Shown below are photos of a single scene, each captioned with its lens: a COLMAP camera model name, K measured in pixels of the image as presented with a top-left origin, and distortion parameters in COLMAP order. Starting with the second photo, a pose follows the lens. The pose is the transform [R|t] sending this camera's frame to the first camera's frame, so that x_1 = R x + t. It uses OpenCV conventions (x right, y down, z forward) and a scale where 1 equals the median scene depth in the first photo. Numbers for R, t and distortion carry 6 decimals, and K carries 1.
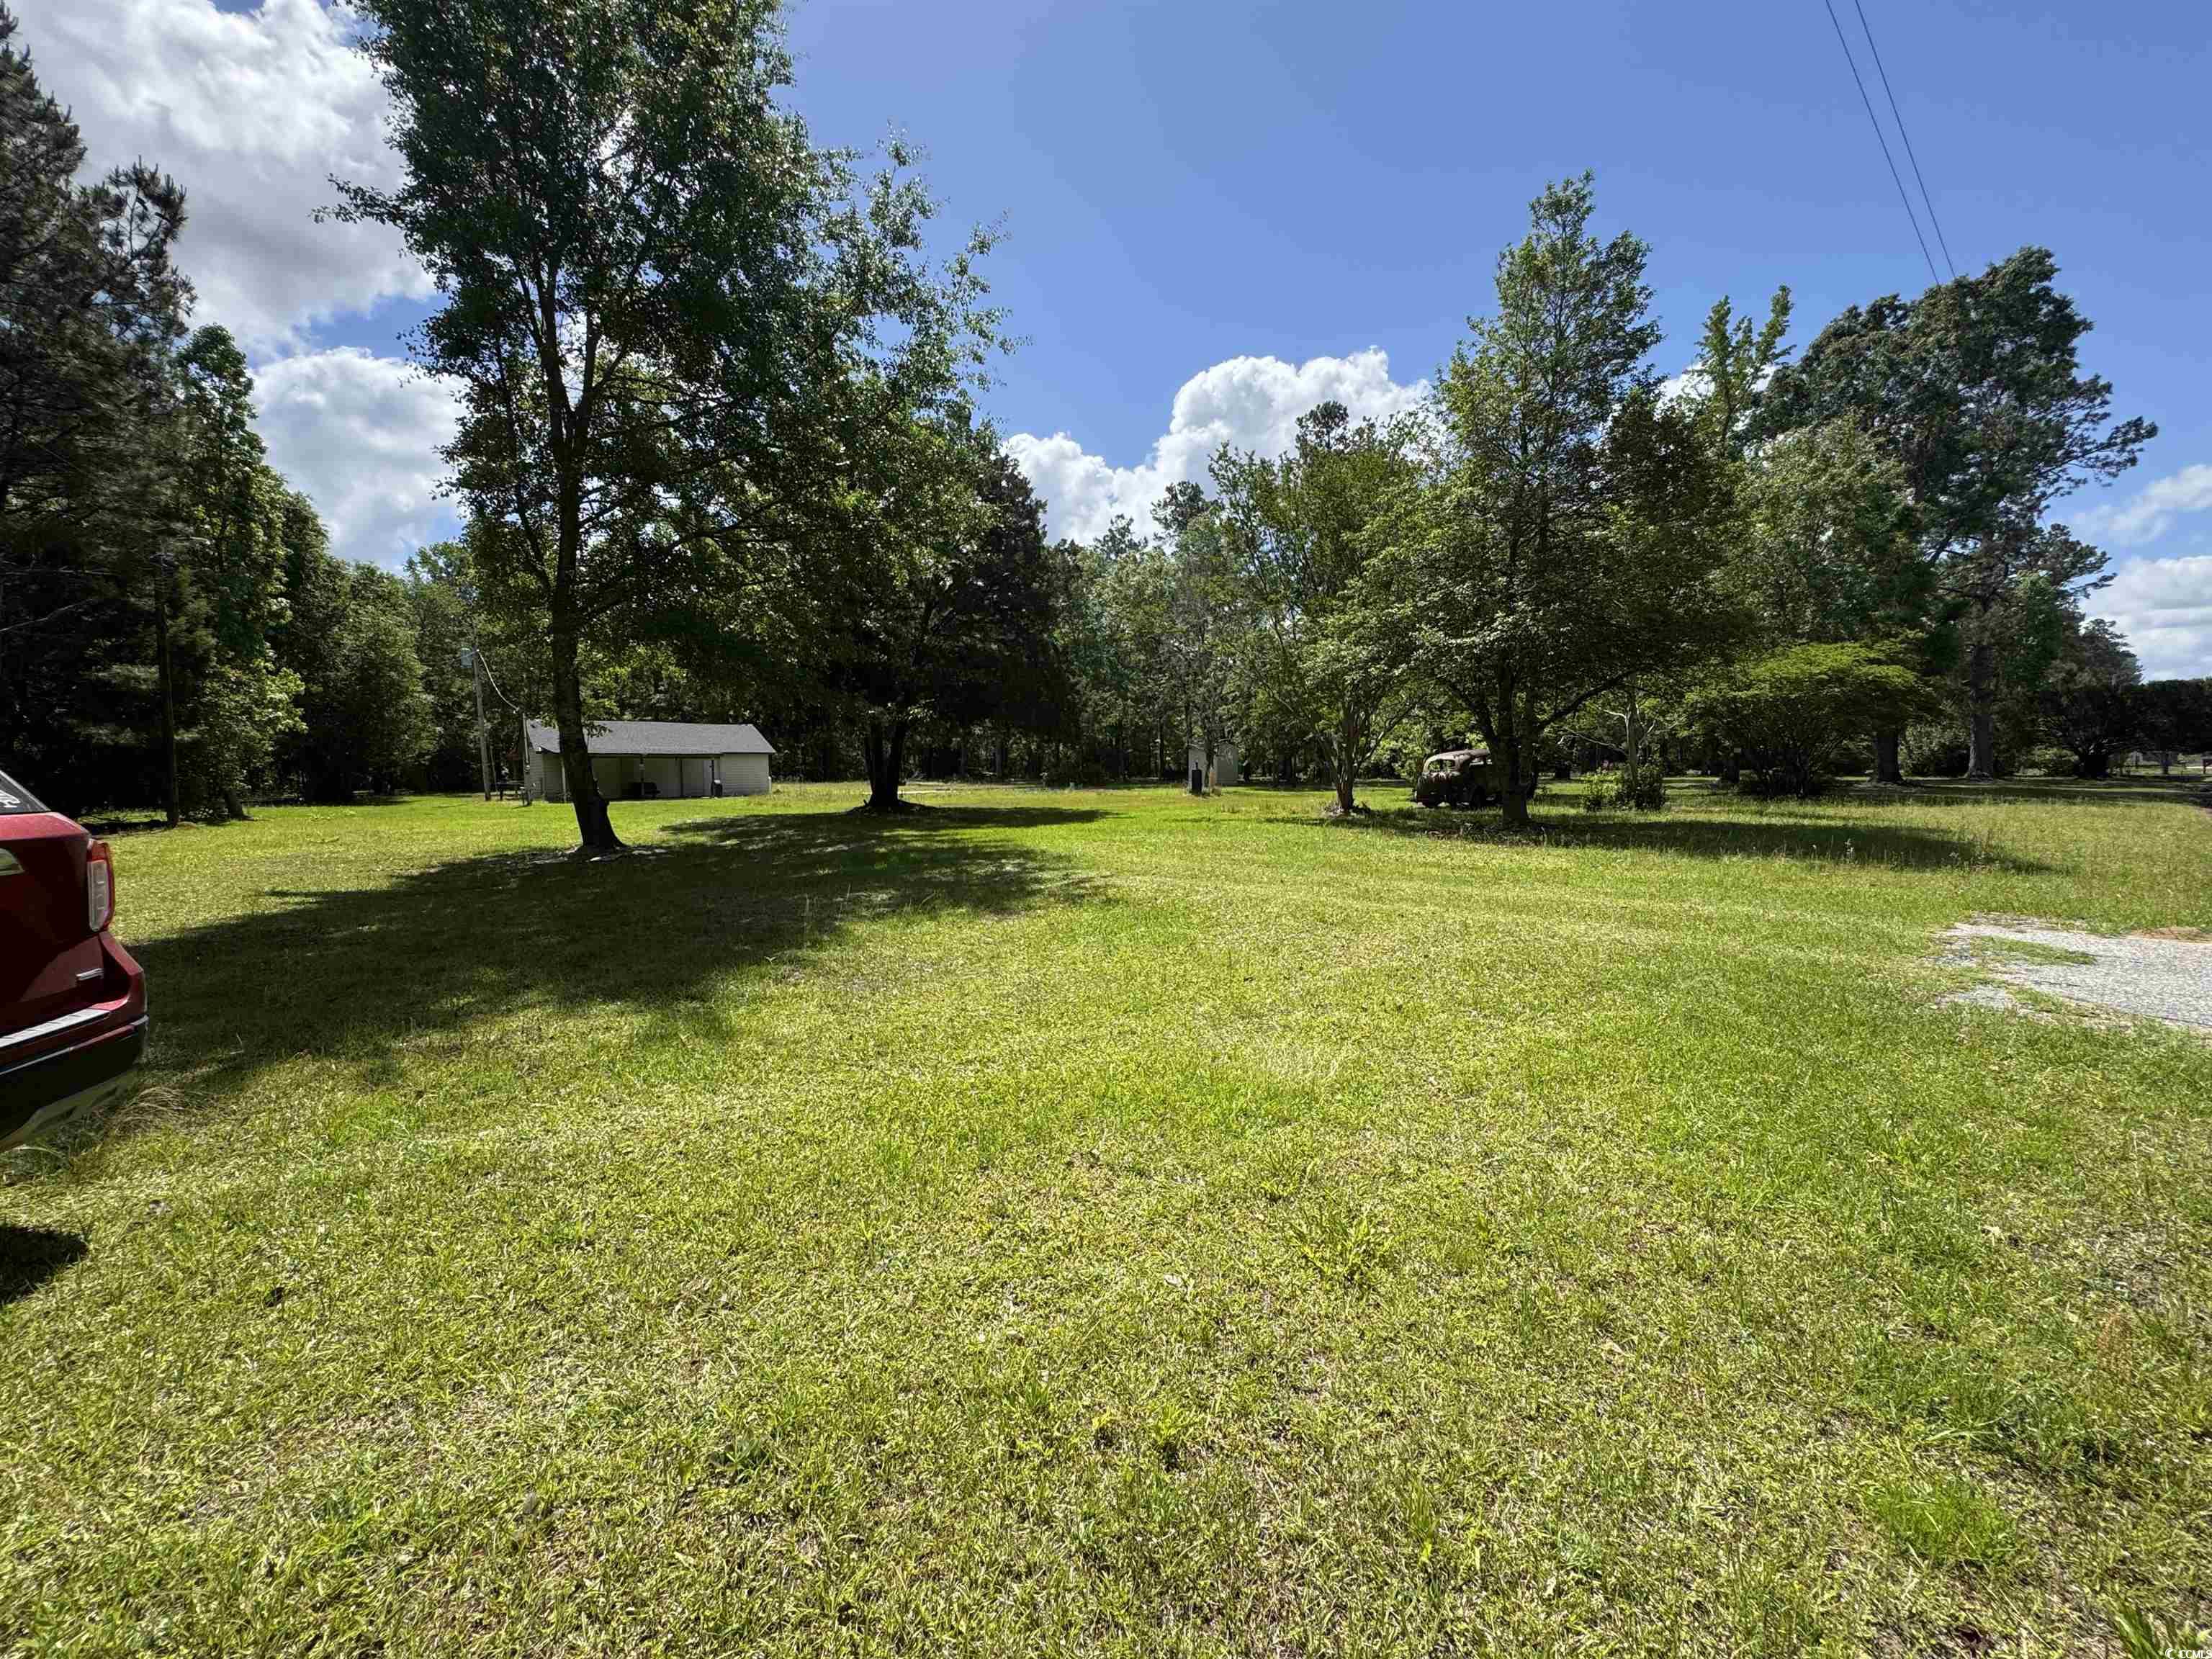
lens RADIAL K [[882.6, 0, 1107.6], [0, 882.6, 831.1], [0, 0, 1]] dist [-0.001782, 0.000508]
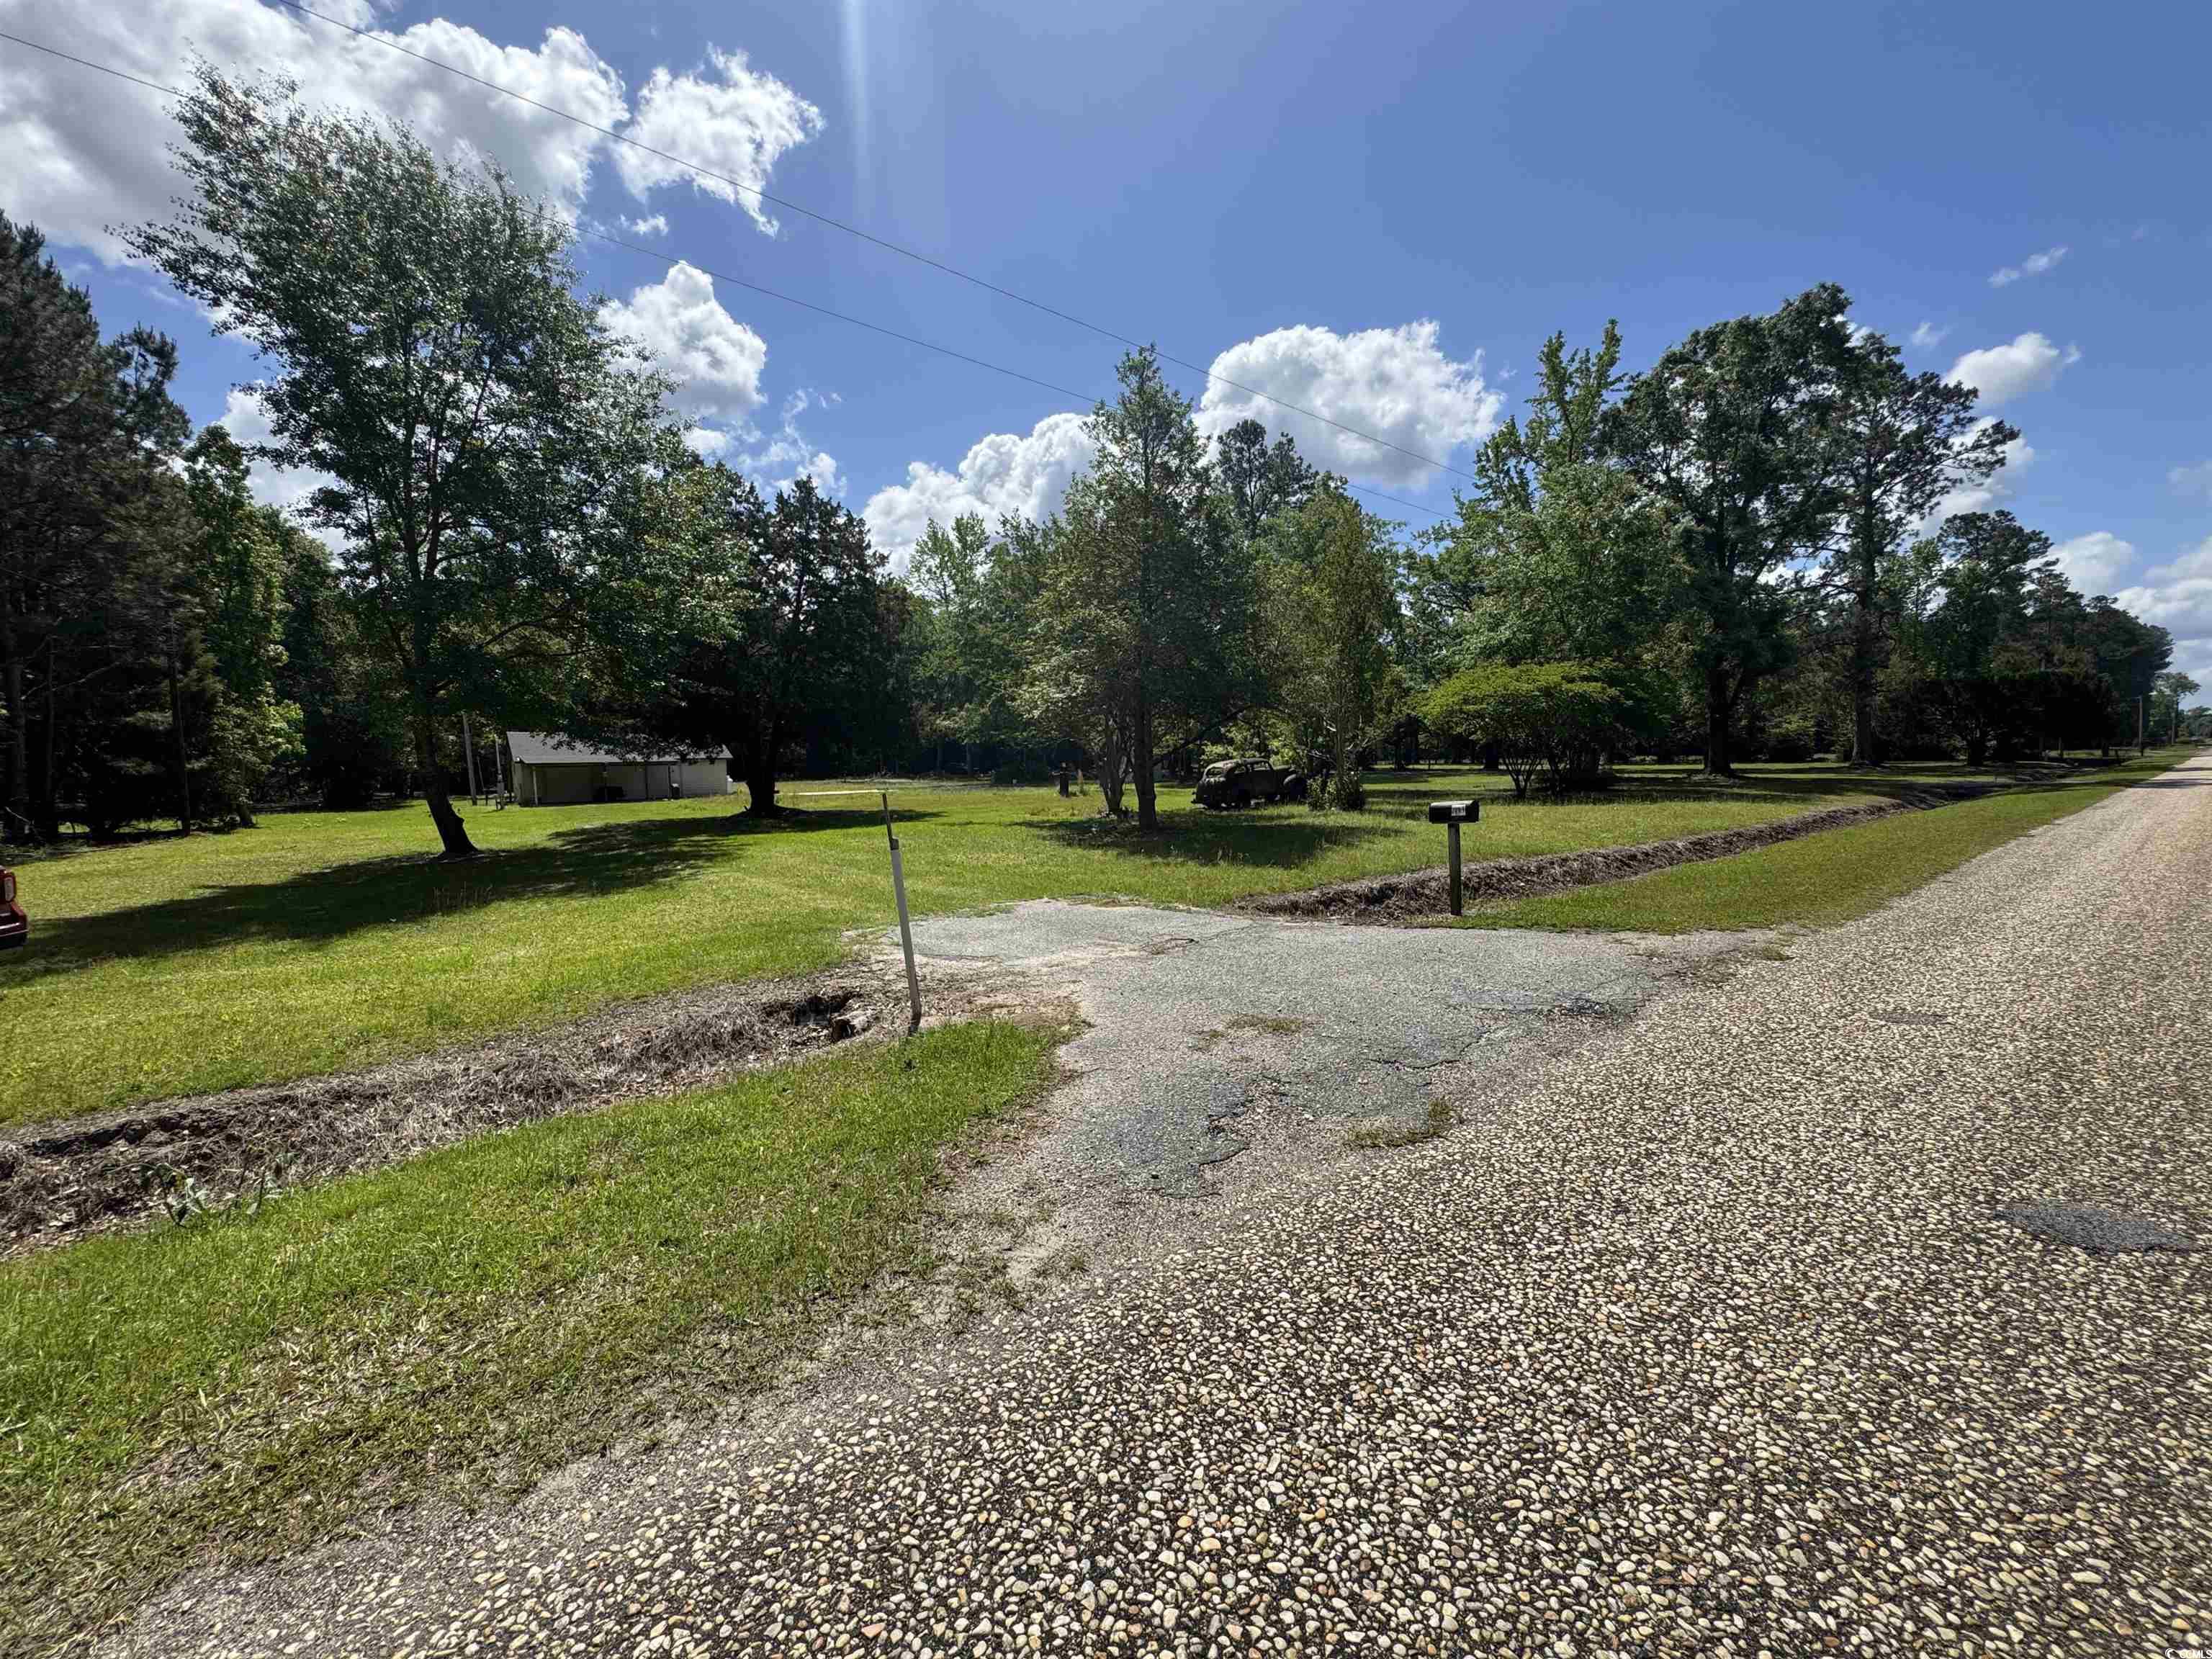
lens RADIAL K [[882.6, 0, 1113.3], [0, 882.6, 838.7], [0, 0, 1]] dist [-0.001782, 0.000508]
pose [[0.999147, -0.009218, -0.040250, 0.625693], [0.010159, 0.999678, 0.023233, -0.029837], [0.040022, -0.023622, 0.998920, -0.424903]]
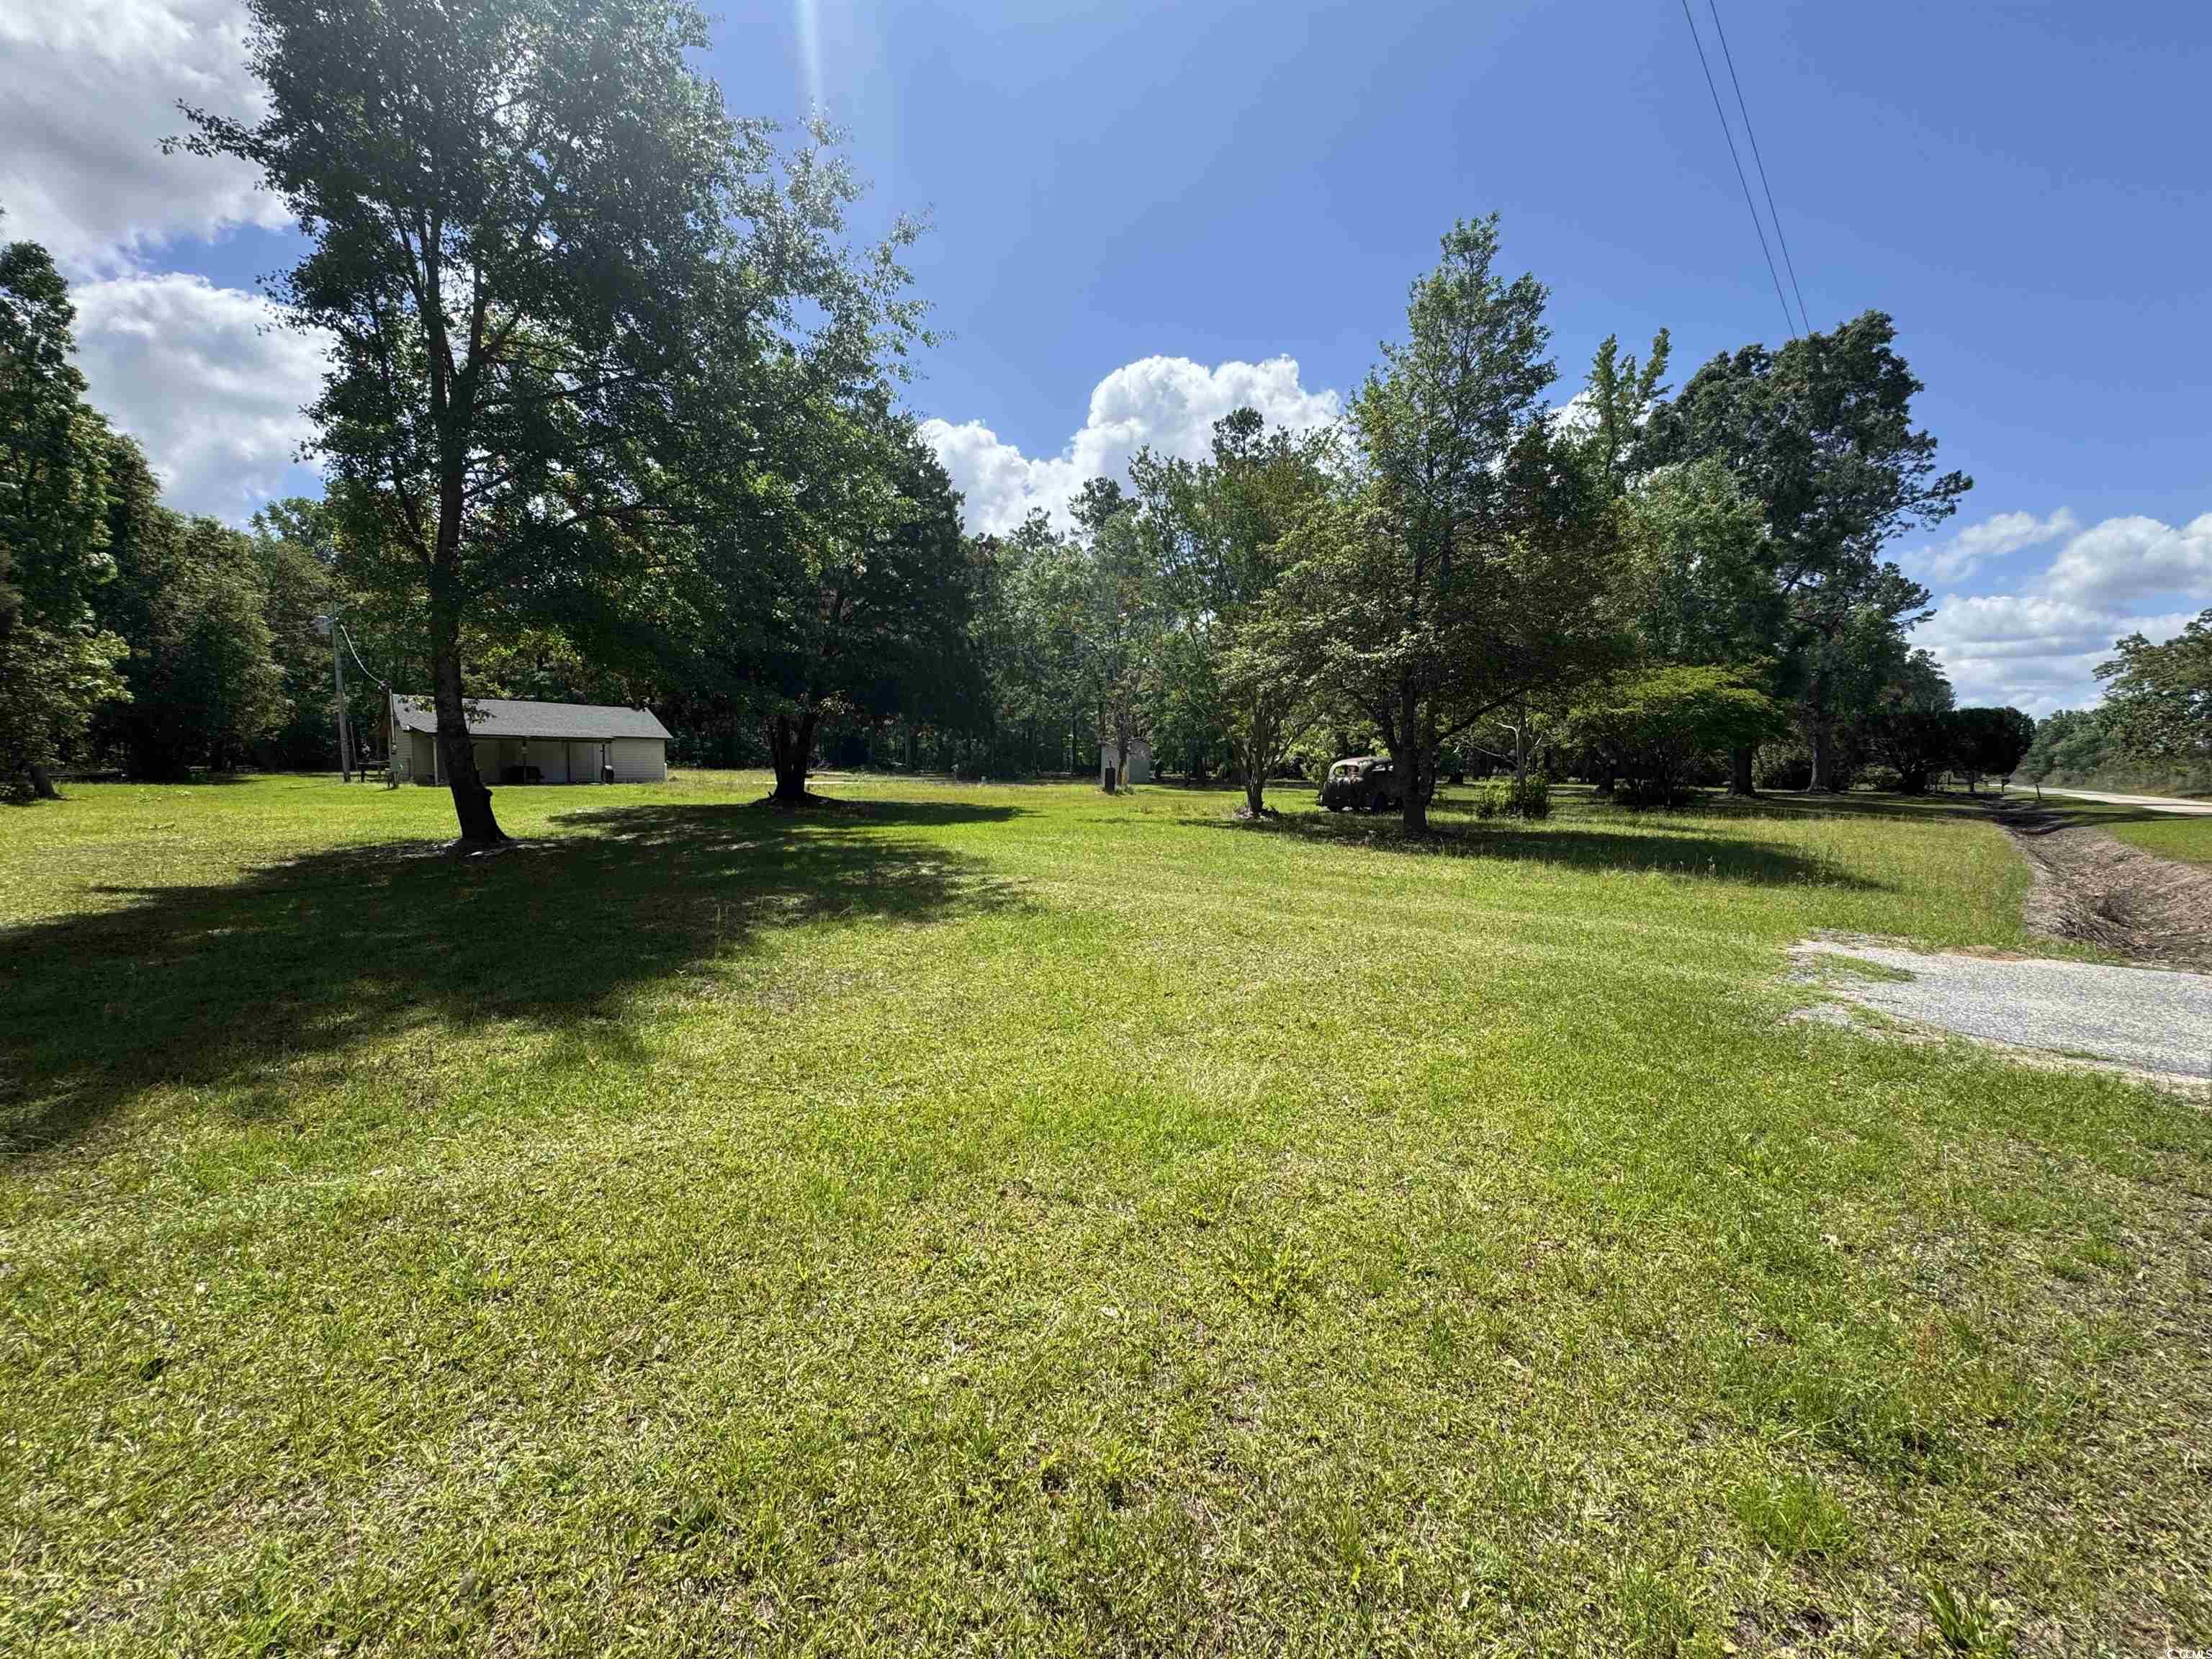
lens RADIAL K [[882.6, 0, 1107.8], [0, 882.6, 831.3], [0, 0, 1]] dist [-0.001782, 0.000508]
pose [[0.994665, 0.017394, 0.101679, -0.008223], [-0.018181, 0.999811, 0.006819, -0.011967], [-0.101541, -0.008631, 0.994794, -0.004800]]
